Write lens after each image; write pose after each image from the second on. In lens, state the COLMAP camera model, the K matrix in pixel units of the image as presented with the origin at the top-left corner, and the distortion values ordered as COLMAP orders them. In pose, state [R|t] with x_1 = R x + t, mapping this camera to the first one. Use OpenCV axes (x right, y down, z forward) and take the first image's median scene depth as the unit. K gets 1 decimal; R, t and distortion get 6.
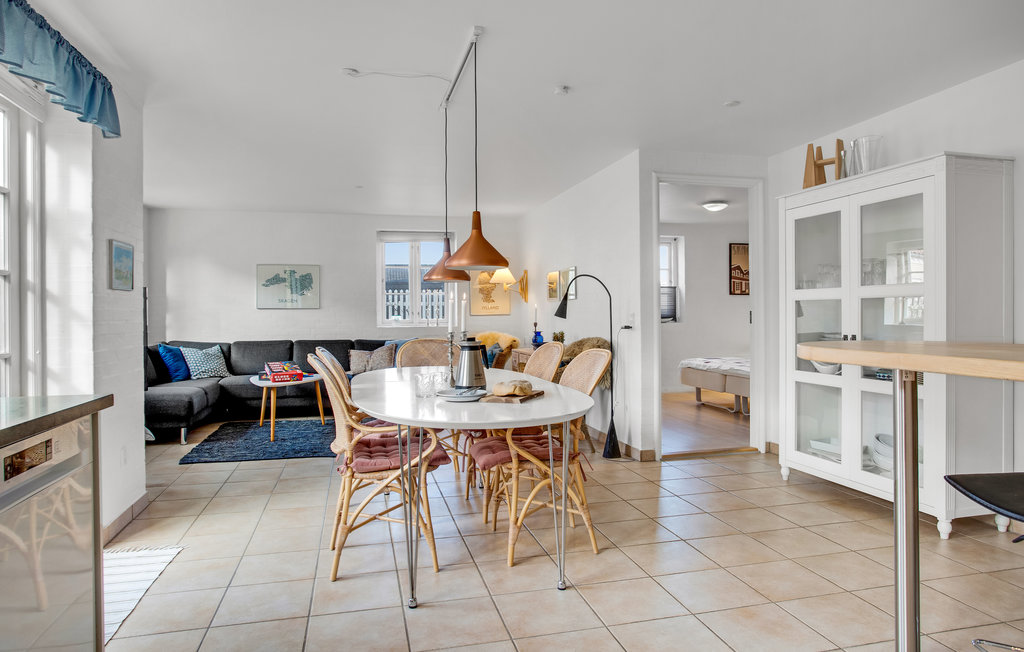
lens RADIAL K [[619.7, 0, 512.0], [0, 619.7, 326.0], [0, 0, 1]] dist [-0.031830, -0.000292]
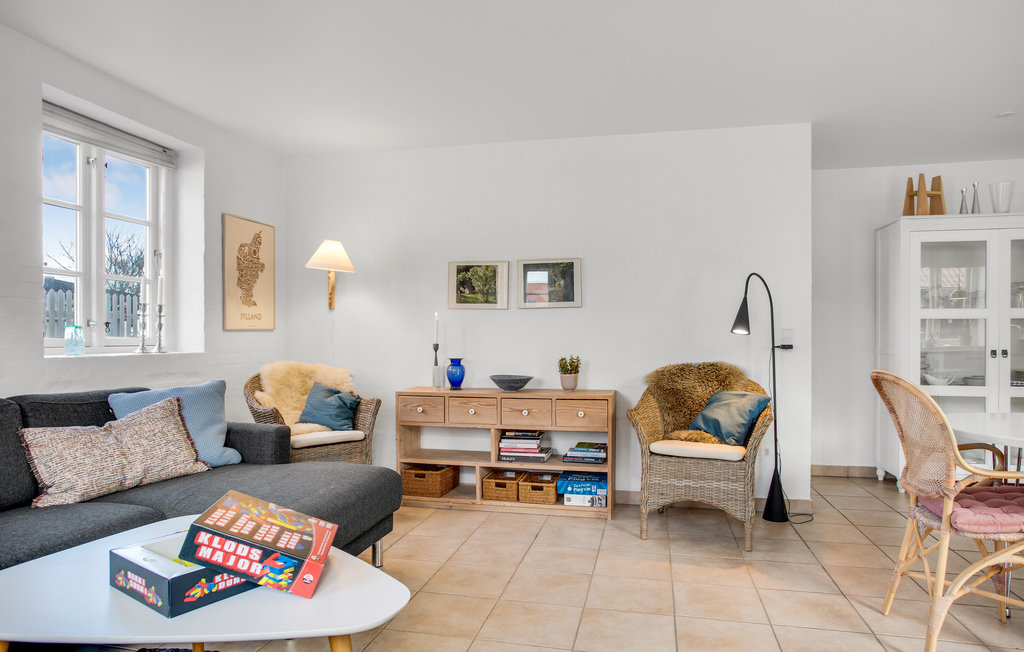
lens RADIAL K [[619.7, 0, 512.0], [0, 619.7, 326.0], [0, 0, 1]] dist [-0.031830, -0.000292]
pose [[0.454657, 0.029147, 0.890189, -0.785182], [0.012146, 0.999169, -0.038918, 0.002135], [-0.890584, 0.028507, 0.453925, 1.160746]]
